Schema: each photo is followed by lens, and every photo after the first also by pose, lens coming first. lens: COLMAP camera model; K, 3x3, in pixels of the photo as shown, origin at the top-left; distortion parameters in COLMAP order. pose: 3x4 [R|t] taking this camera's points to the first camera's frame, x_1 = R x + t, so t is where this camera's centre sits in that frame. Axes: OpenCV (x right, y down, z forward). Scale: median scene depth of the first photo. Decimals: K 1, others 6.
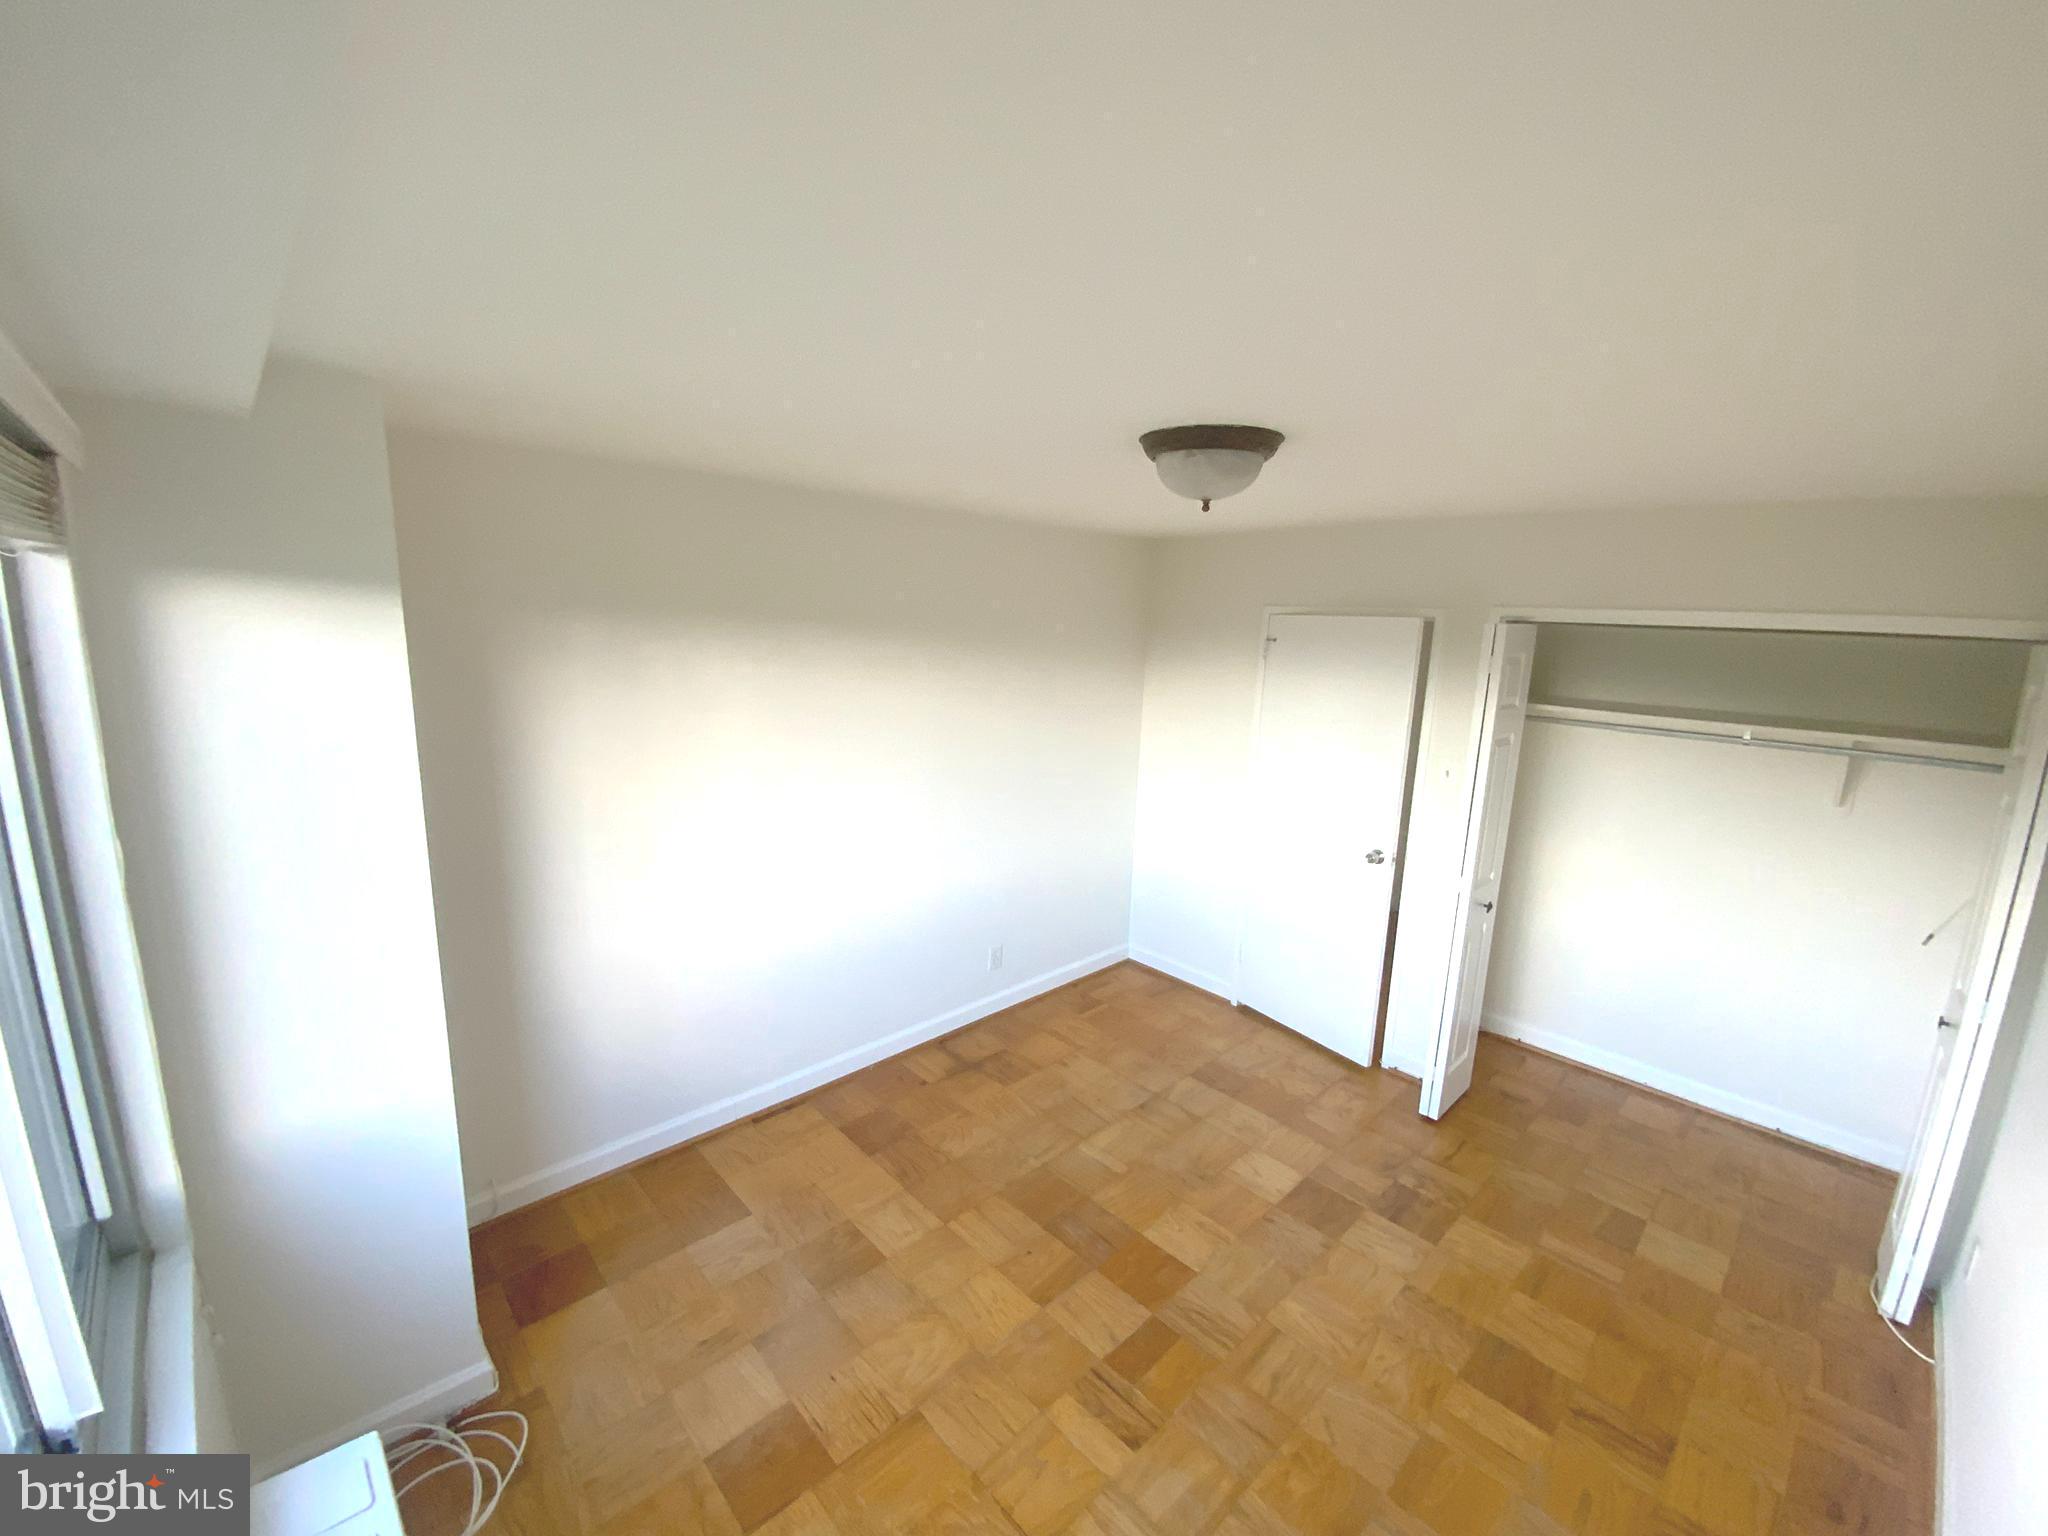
lens RADIAL K [[839.5, 0, 1012.1], [0, 839.5, 757.1], [0, 0, 1]] dist [-0.016941, -0.001132]
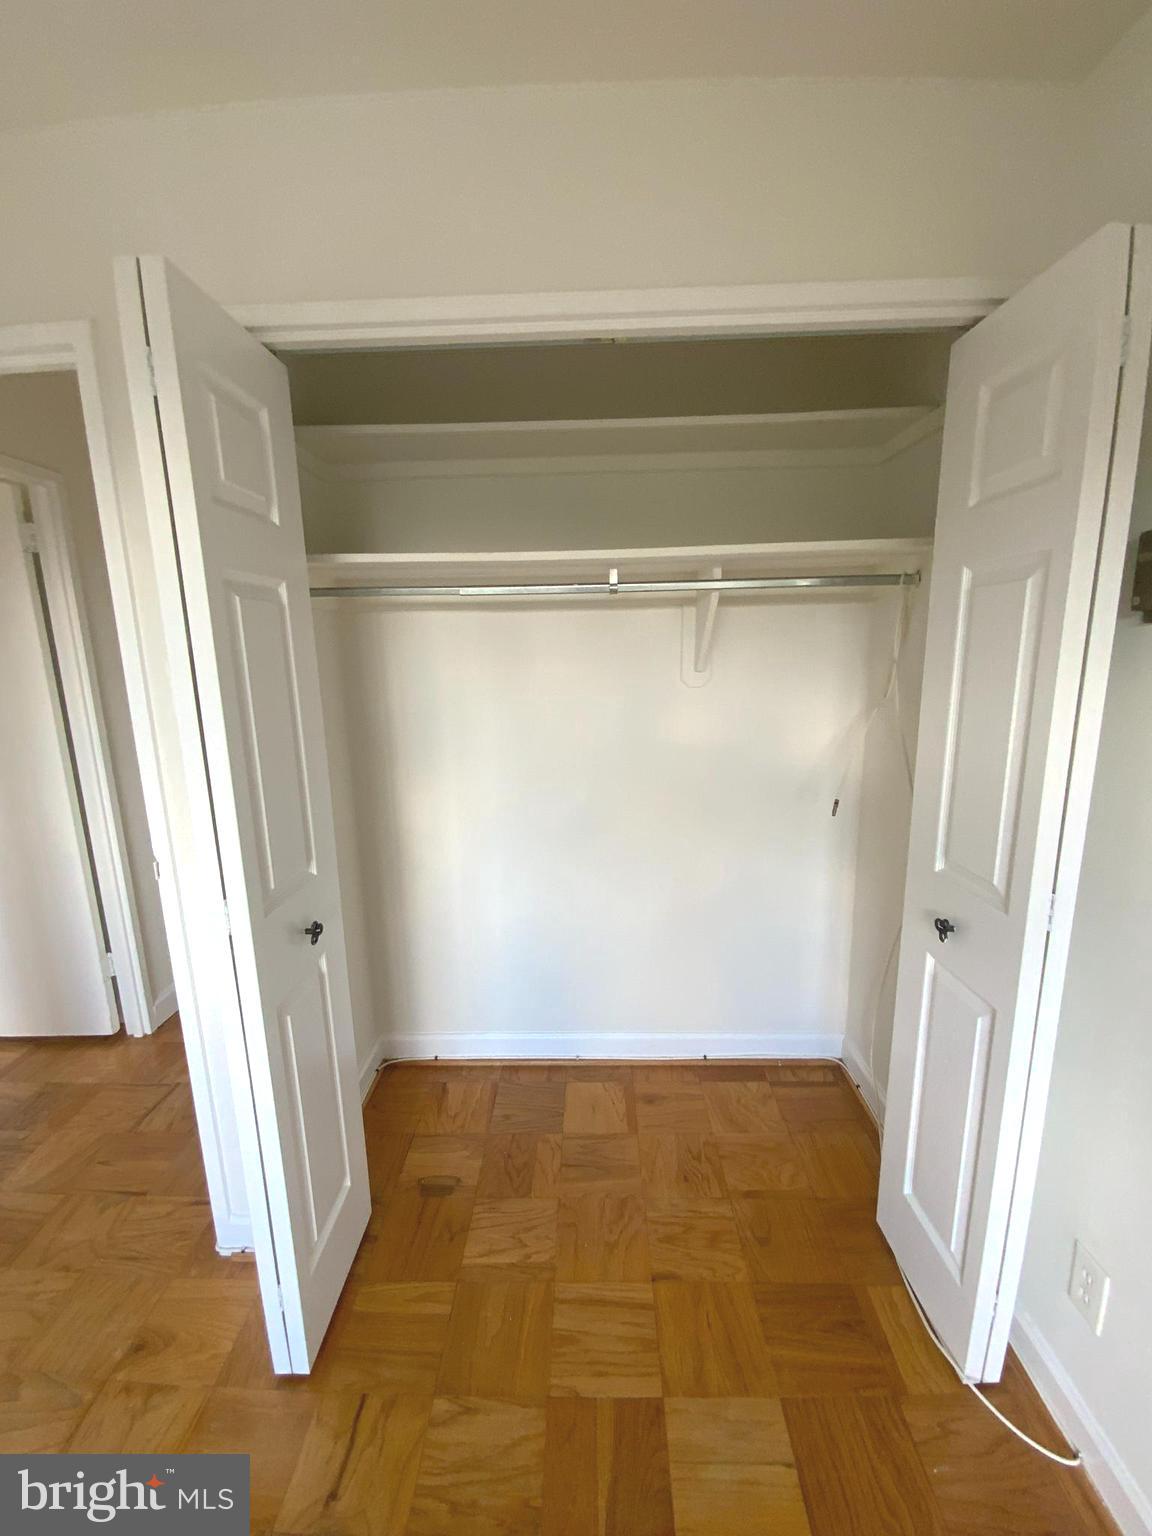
lens RADIAL K [[629.6, 0, 569.9], [0, 629.6, 767.6], [0, 0, 1]] dist [-0.016941, -0.001132]
pose [[0.704599, -0.170414, 0.688839, 0.424055], [0.173483, 0.982646, 0.065647, 0.081441], [-0.688072, 0.073247, 0.721936, 0.594161]]
